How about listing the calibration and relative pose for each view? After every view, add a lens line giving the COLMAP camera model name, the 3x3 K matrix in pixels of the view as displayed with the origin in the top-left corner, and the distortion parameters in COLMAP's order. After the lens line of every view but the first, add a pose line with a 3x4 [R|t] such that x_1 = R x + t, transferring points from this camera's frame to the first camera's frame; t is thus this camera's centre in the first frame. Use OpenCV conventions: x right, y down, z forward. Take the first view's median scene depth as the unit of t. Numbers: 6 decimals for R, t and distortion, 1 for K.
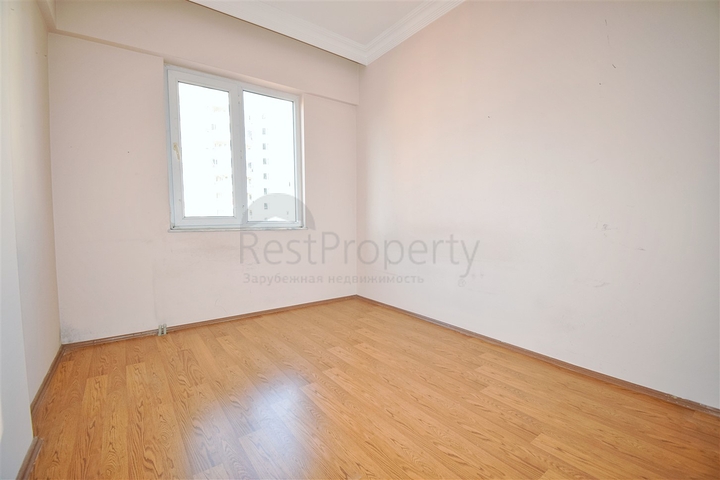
lens RADIAL K [[319.4, 0, 360.5], [0, 319.4, 234.5], [0, 0, 1]] dist [-0.005816, -0.005743]
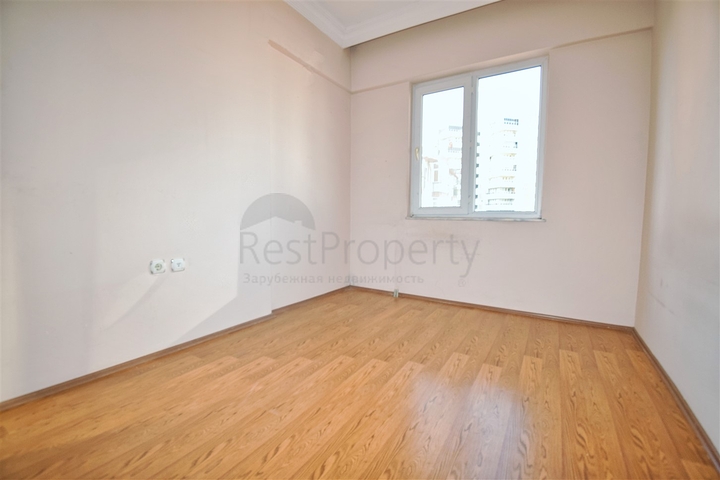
lens RADIAL K [[319.4, 0, 360.7], [0, 319.4, 235.9], [0, 0, 1]] dist [-0.005816, -0.005743]
pose [[0.369334, 0.067738, -0.926825, 0.503978], [-0.056999, 0.997113, 0.050162, 0.006108], [0.927547, 0.034302, 0.372129, 0.349051]]
